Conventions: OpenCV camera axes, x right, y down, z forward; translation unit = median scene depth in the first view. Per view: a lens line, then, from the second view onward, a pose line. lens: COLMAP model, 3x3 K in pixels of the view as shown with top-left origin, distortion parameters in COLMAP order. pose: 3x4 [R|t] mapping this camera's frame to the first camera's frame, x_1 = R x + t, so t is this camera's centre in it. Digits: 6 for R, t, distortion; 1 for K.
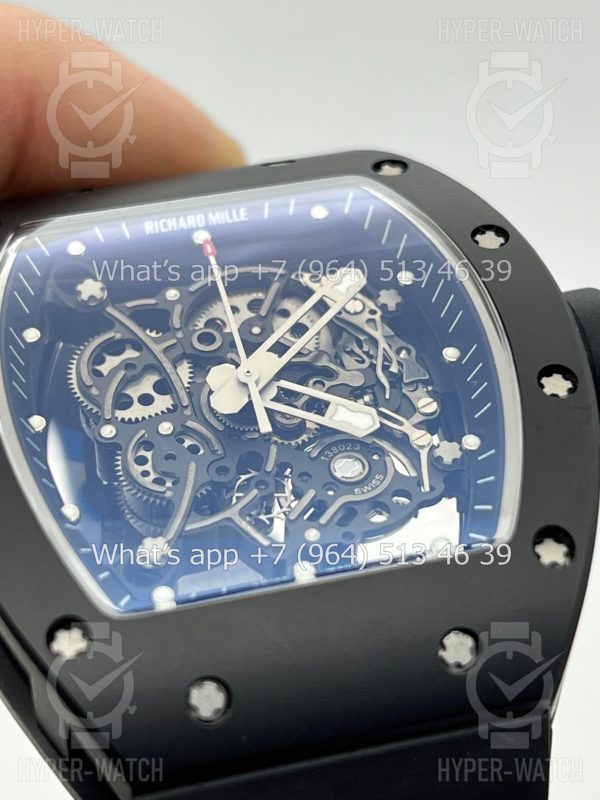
lens RADIAL K [[1962.7, 0, 300.0], [0, 1962.7, 400.0], [0, 0, 1]] dist [0.360132, 0.150574]
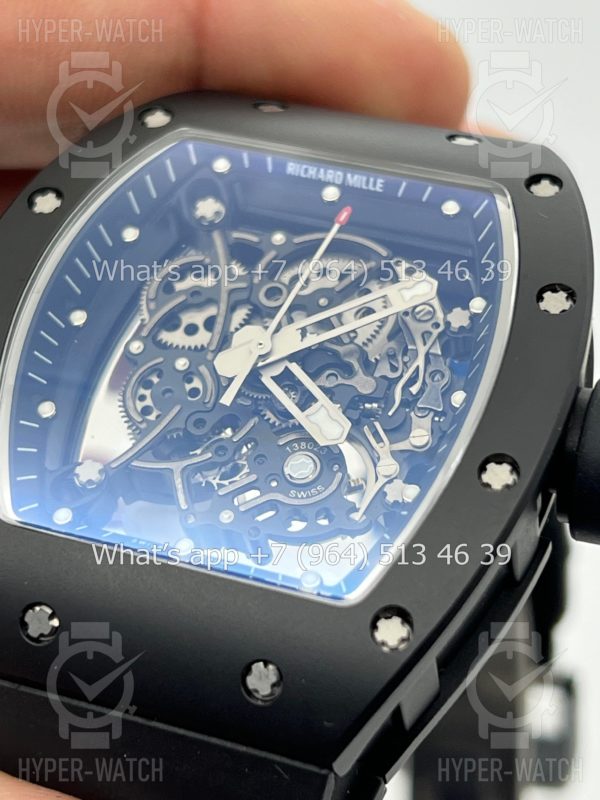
lens RADIAL K [[1962.7, 0, 300.0], [0, 1962.7, 400.0], [0, 0, 1]] dist [0.360132, 0.150574]
pose [[0.826660, 0.382872, -0.412362, 0.421116], [-0.302596, 0.920319, 0.247889, -0.245291], [0.474414, -0.080141, 0.876646, 0.095243]]
